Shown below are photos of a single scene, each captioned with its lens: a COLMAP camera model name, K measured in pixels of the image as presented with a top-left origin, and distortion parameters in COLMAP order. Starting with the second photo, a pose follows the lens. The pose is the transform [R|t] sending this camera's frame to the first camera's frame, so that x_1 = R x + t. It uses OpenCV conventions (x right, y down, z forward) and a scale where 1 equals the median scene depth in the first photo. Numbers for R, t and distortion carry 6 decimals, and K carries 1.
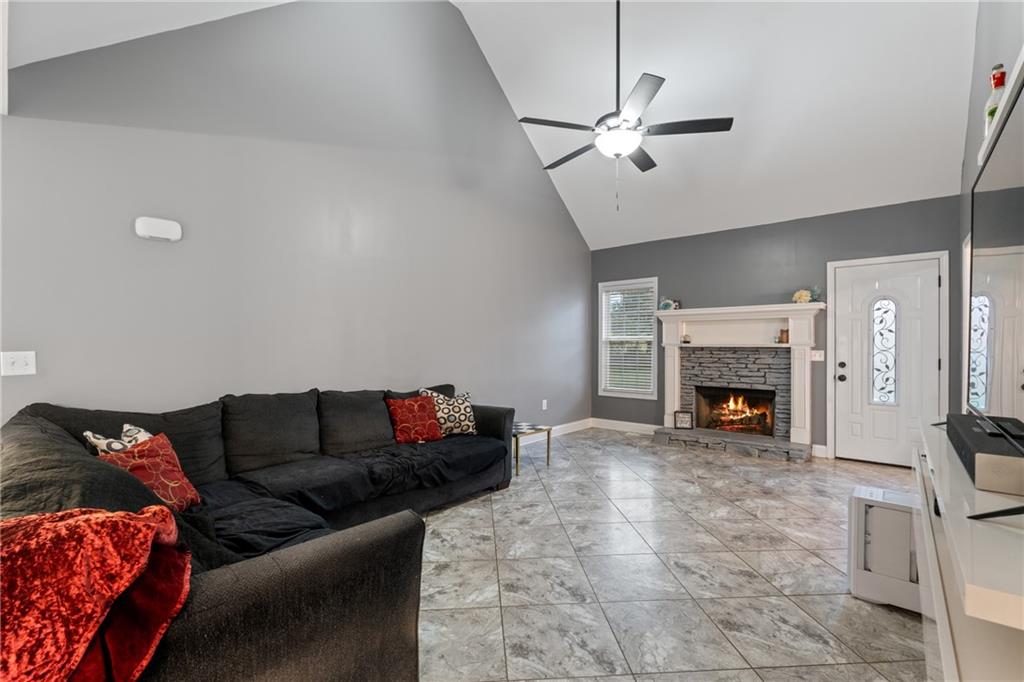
lens RADIAL K [[447.4, 0, 516.9], [0, 447.4, 343.9], [0, 0, 1]] dist [-0.007001, 0.000969]
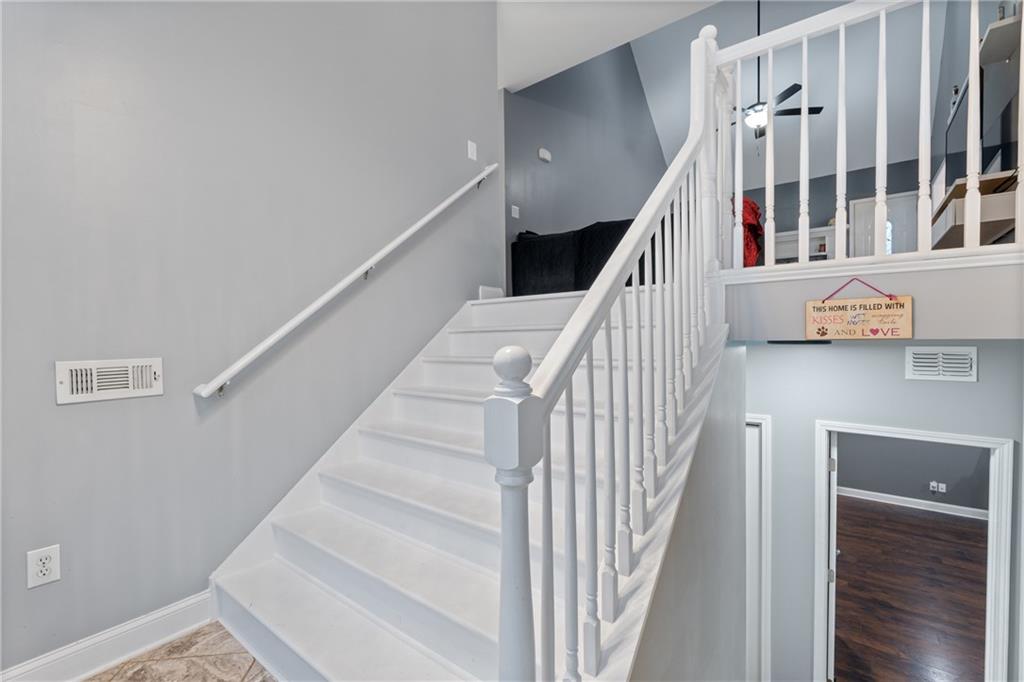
lens RADIAL K [[447.4, 0, 506.4], [0, 447.4, 342.7], [0, 0, 1]] dist [-0.007001, 0.000969]
pose [[0.998719, -0.001556, 0.050585, -0.841721], [0.001388, 0.999993, 0.003352, 0.434008], [-0.050590, -0.003278, 0.998714, -0.738177]]
